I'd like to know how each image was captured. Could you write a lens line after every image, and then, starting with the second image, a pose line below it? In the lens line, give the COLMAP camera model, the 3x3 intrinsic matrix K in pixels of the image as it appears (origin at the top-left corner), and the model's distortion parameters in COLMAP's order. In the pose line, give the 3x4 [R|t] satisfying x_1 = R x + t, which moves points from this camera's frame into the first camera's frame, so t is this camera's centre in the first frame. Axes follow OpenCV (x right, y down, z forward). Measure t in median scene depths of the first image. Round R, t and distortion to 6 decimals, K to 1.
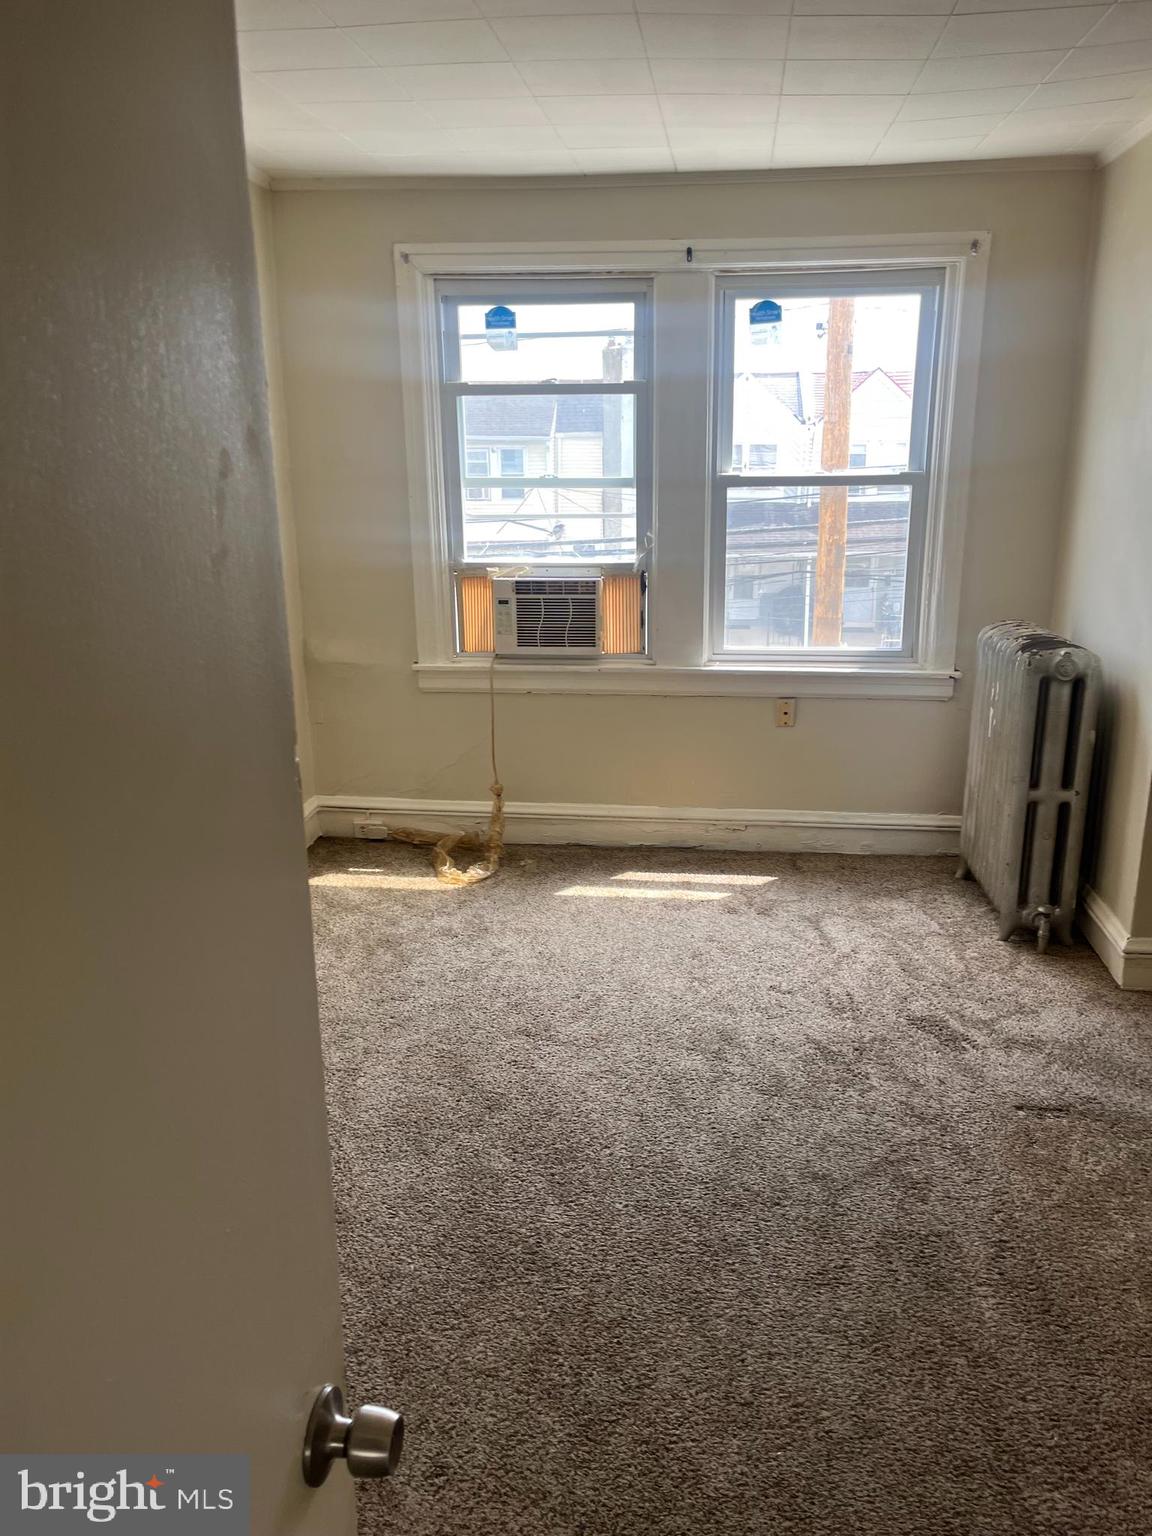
lens RADIAL K [[1176.1, 0, 575.7], [0, 1176.1, 771.2], [0, 0, 1]] dist [0.060134, -0.073789]
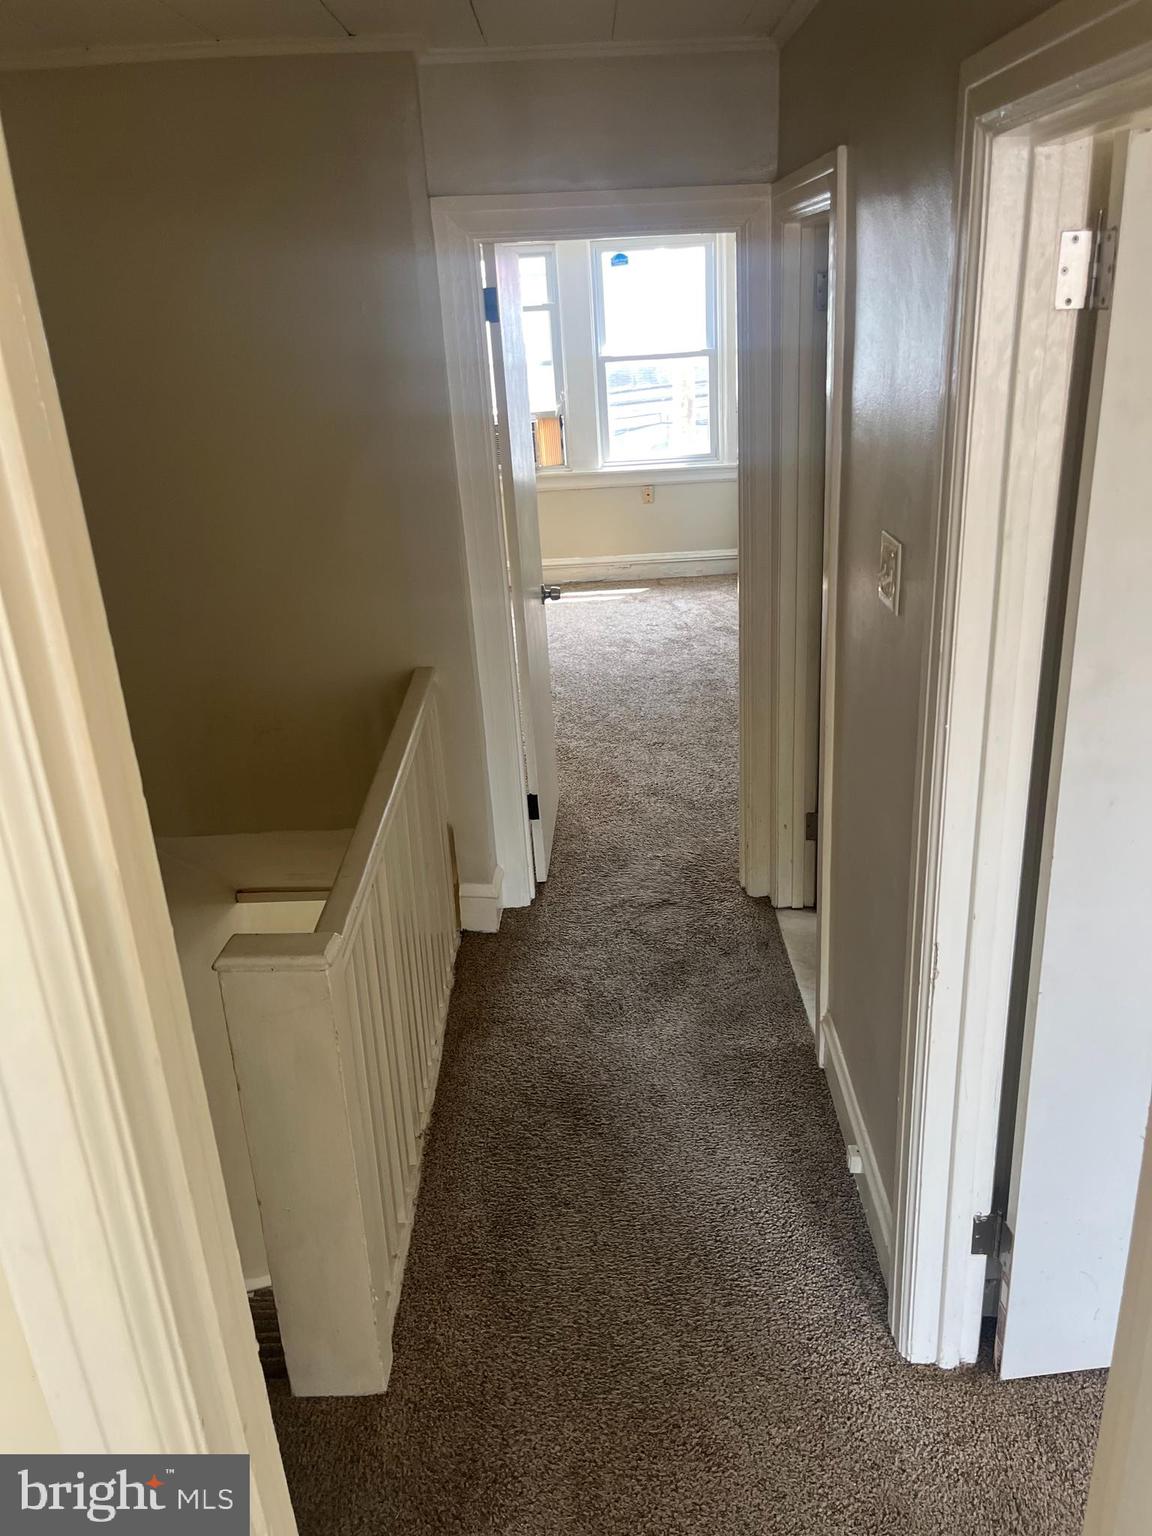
lens RADIAL K [[1176.1, 0, 580.0], [0, 1176.1, 770.5], [0, 0, 1]] dist [0.060134, -0.073789]
pose [[0.992040, -0.085962, 0.092012, -0.126765], [0.075986, 0.991359, 0.106924, 0.173558], [-0.100409, -0.099081, 0.990001, -0.820745]]
